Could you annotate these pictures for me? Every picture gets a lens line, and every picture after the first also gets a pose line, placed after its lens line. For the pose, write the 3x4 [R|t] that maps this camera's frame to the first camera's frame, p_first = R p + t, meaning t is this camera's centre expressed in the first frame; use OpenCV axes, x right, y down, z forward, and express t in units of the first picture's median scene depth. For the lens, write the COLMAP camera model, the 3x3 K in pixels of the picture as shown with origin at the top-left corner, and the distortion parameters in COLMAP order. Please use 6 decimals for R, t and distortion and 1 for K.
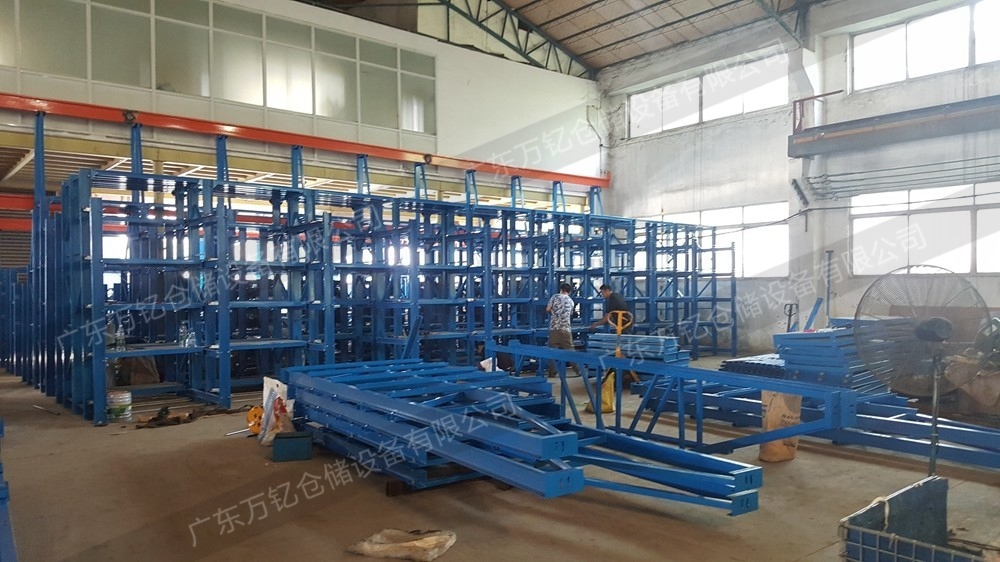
lens RADIAL K [[735.5, 0, 493.9], [0, 735.5, 283.7], [0, 0, 1]] dist [0.011843, -0.003770]
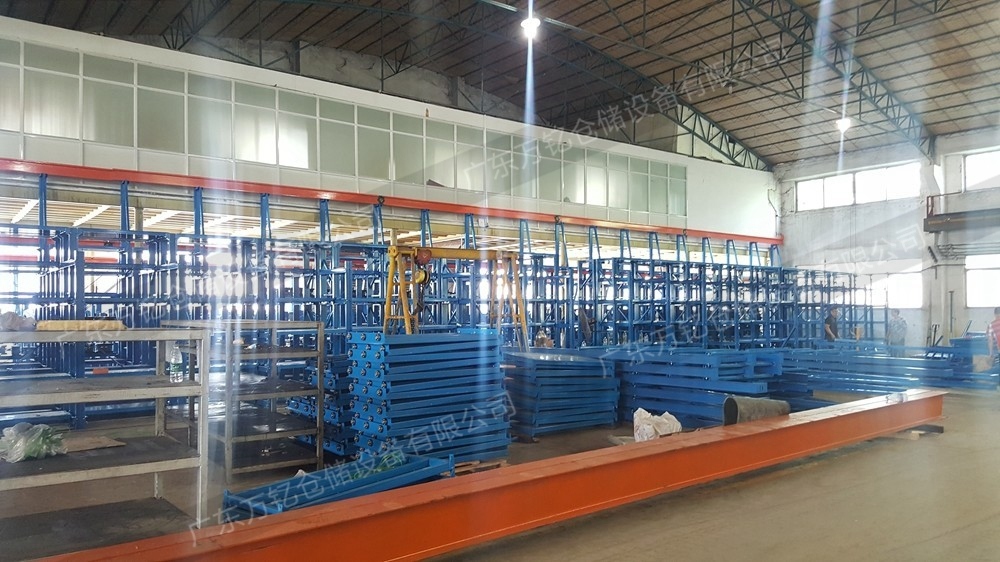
lens RADIAL K [[735.5, 0, 505.9], [0, 735.5, 281.8], [0, 0, 1]] dist [0.011843, -0.003770]
pose [[0.998593, 0.000432, -0.053024, -0.346890], [-0.002657, 0.999118, -0.041902, 0.002643], [0.052959, 0.041984, 0.997714, -0.522571]]
